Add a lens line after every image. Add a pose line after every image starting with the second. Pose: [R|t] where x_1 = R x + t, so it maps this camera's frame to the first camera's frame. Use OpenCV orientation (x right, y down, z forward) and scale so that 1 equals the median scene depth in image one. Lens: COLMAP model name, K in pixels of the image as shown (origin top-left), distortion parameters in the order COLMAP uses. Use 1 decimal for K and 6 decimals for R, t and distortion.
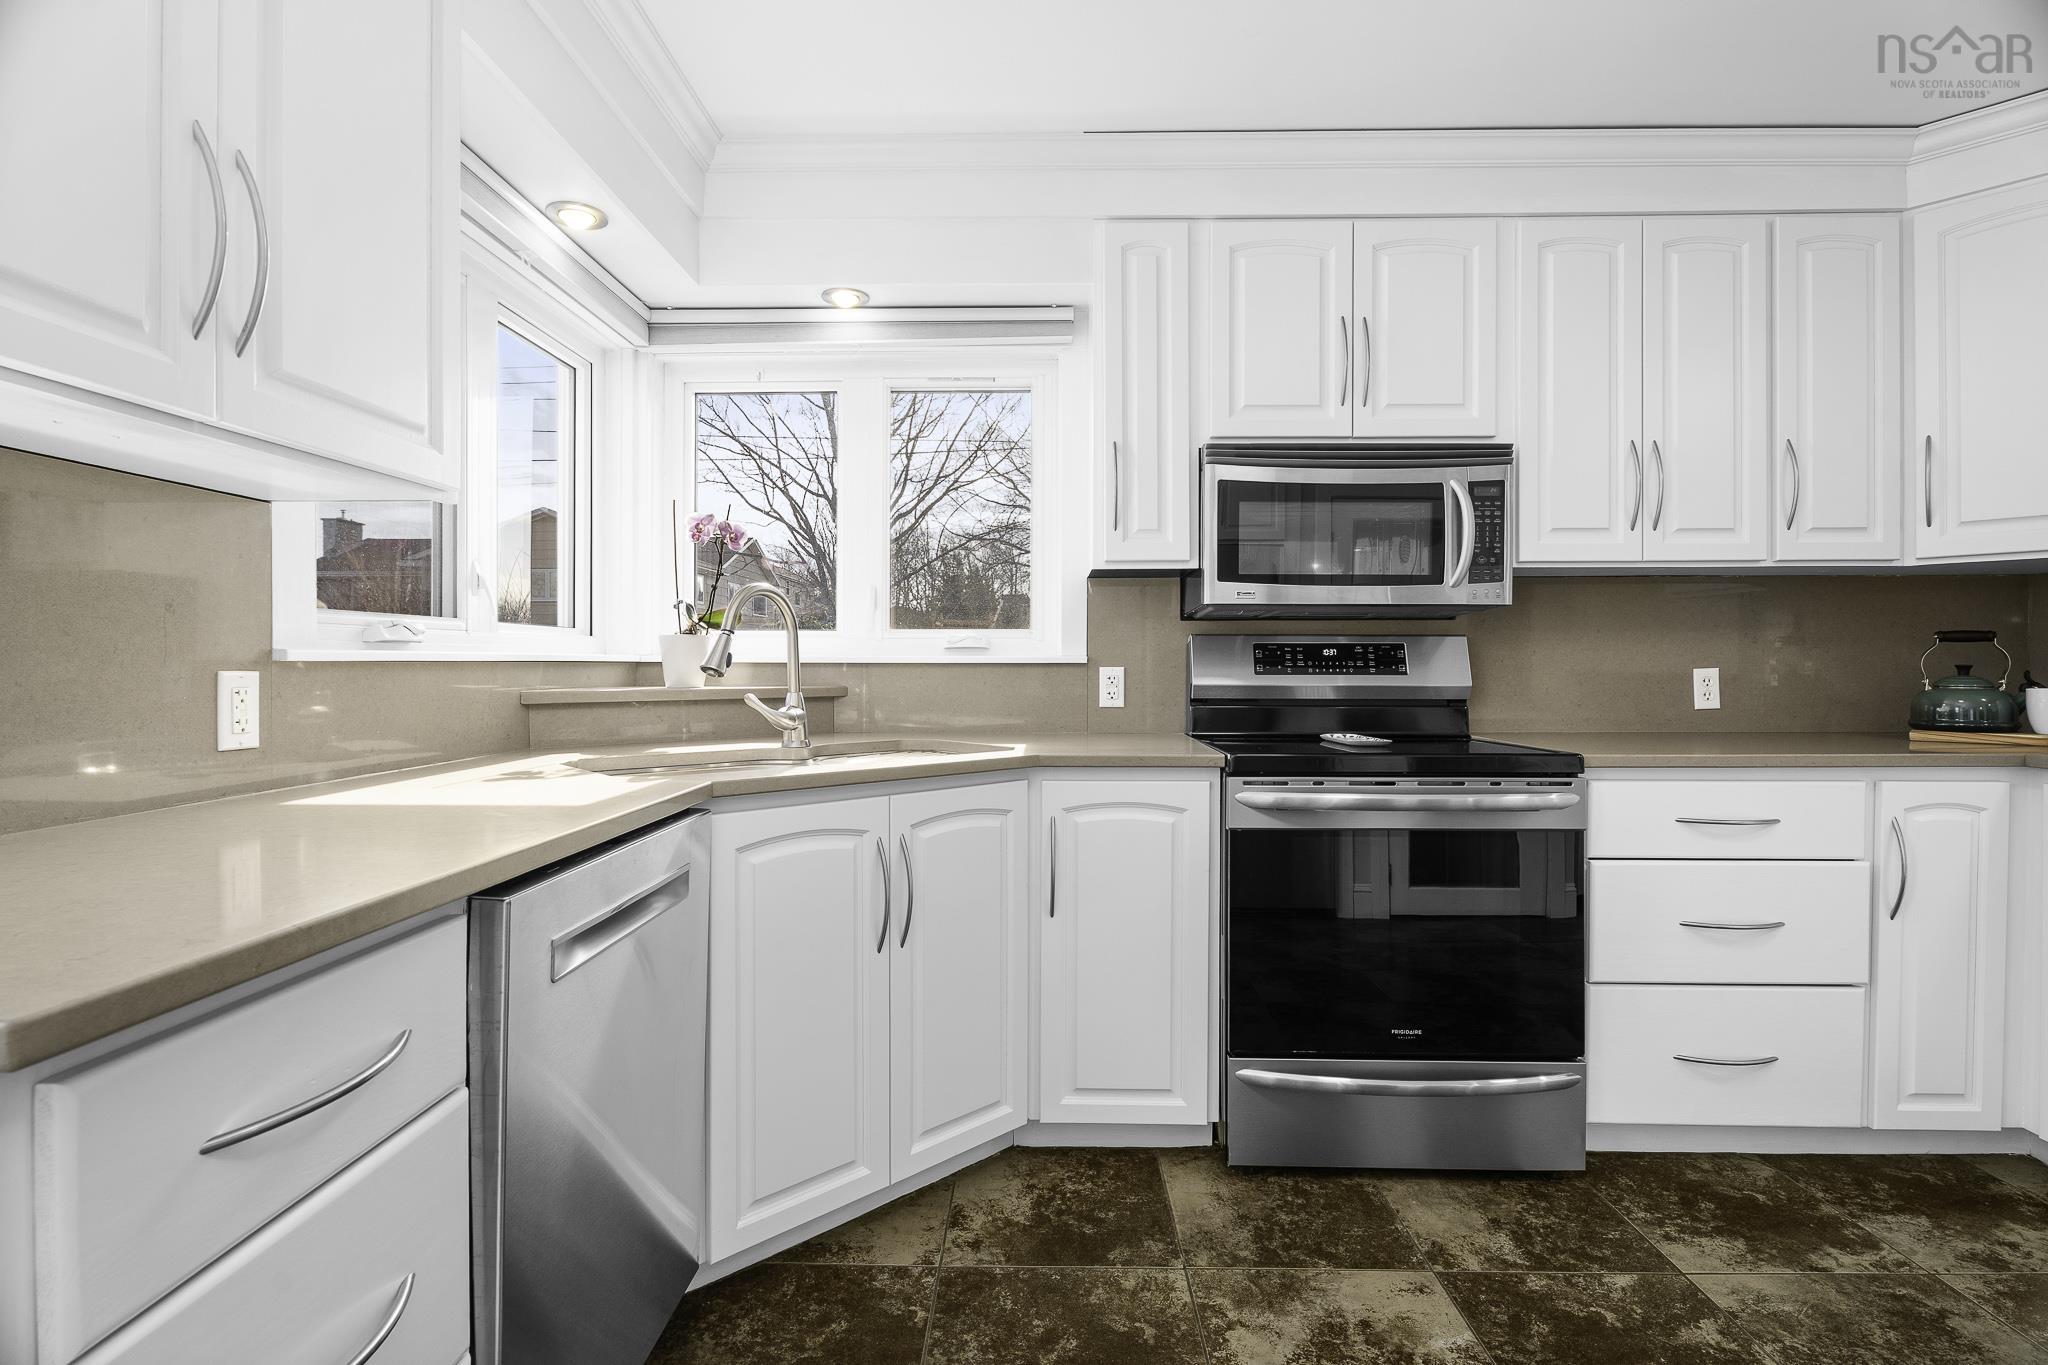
lens RADIAL K [[960.2, 0, 1020.7], [0, 960.2, 675.4], [0, 0, 1]] dist [-0.010040, -0.001429]
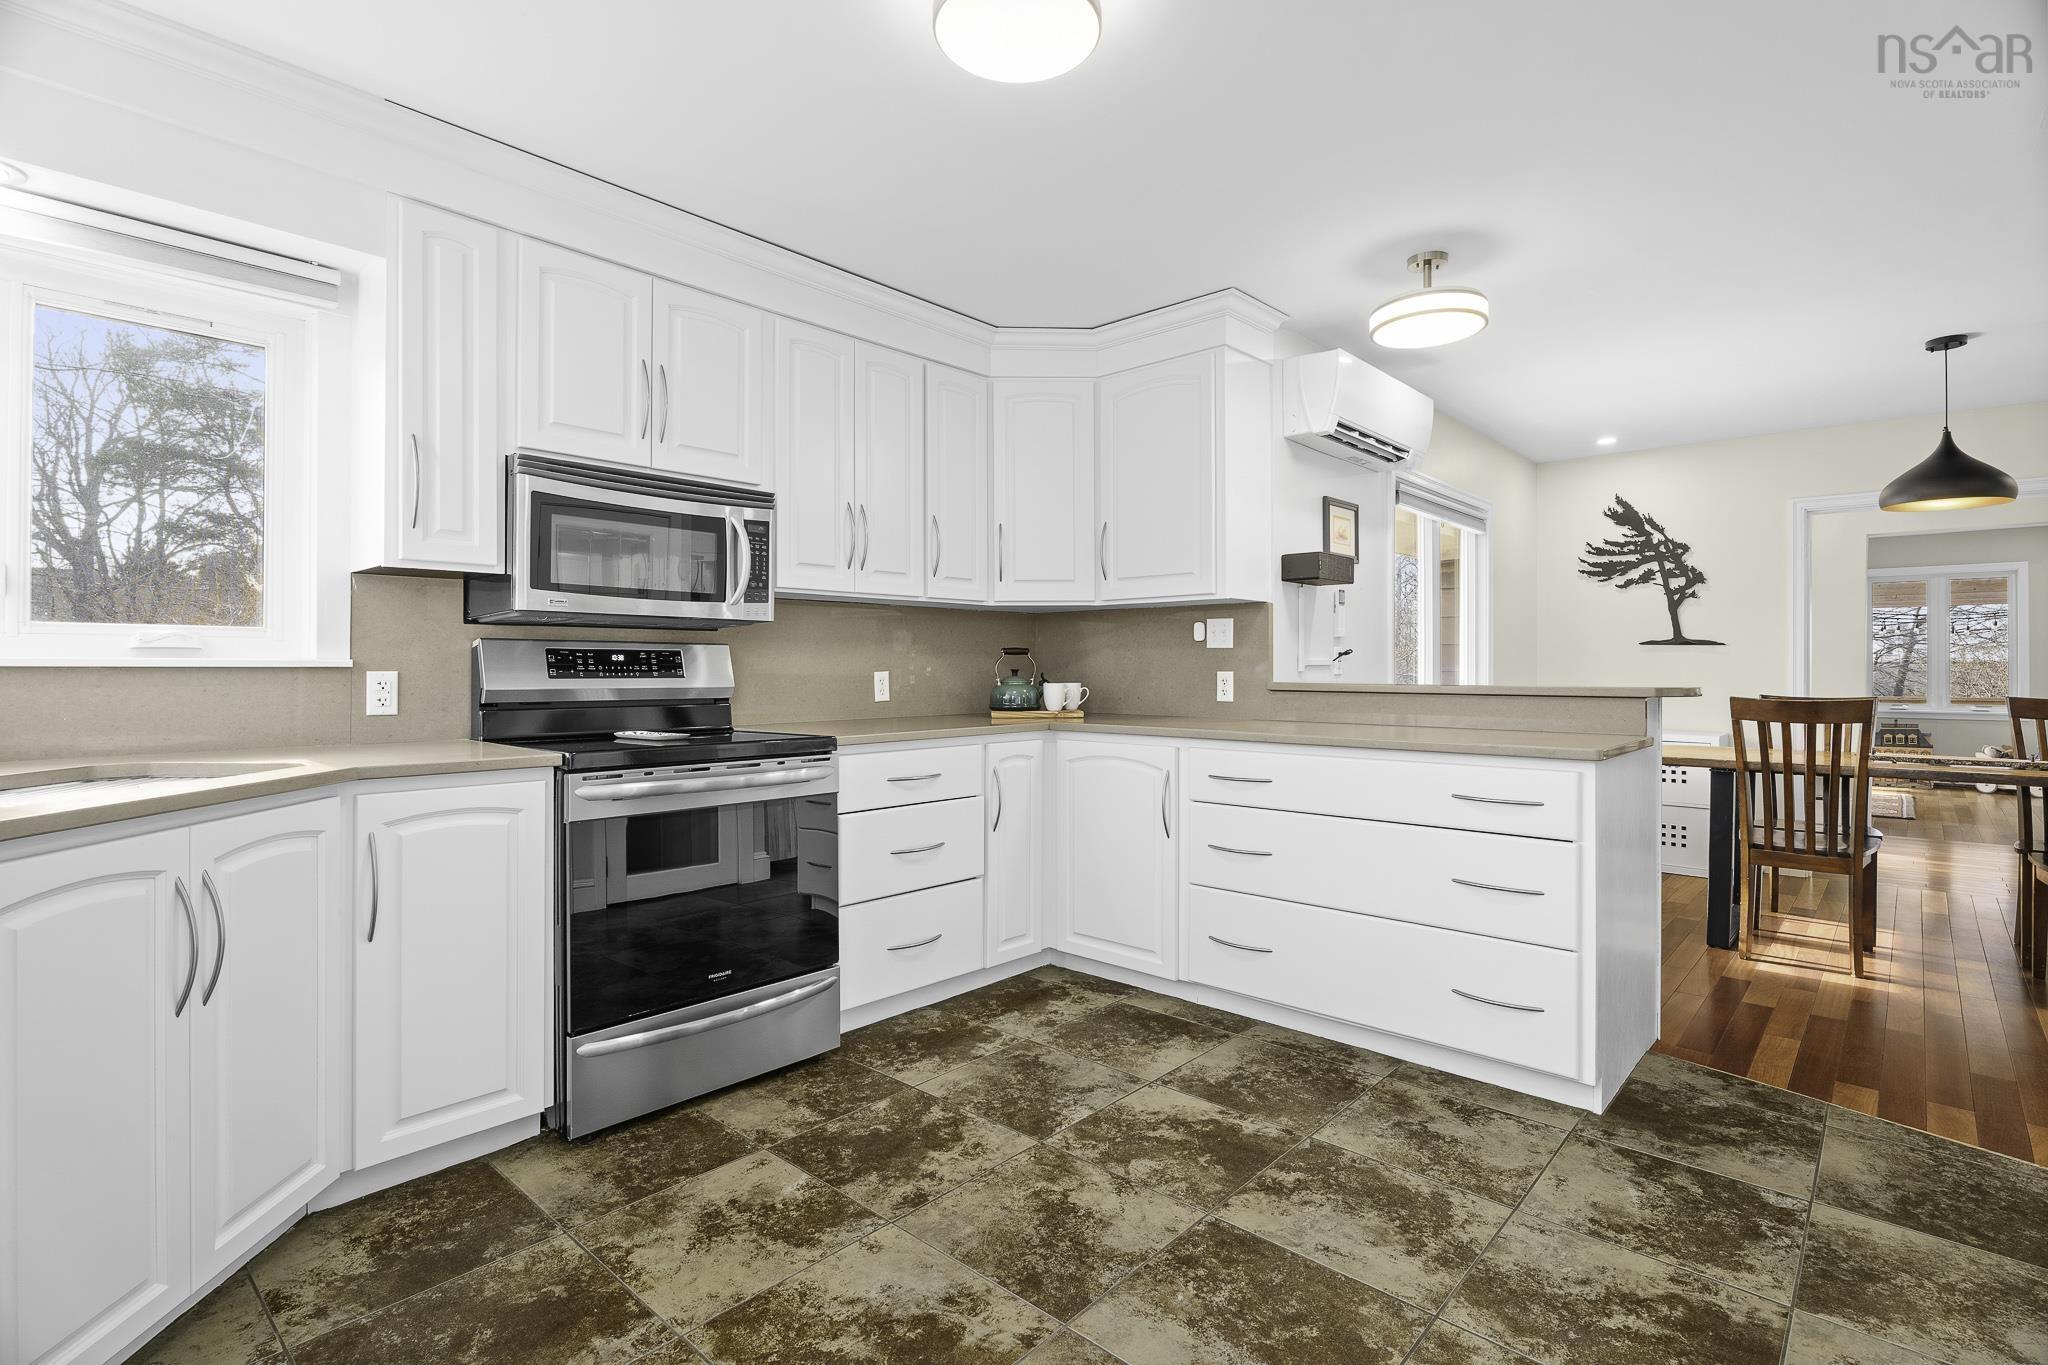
lens RADIAL K [[960.2, 0, 1020.7], [0, 960.2, 675.4], [0, 0, 1]] dist [-0.010040, -0.001429]
pose [[0.656203, -0.004554, 0.754570, -0.249405], [0.007453, 0.999972, -0.000447, 0.000028], [-0.754547, 0.005917, 0.656219, -0.076641]]
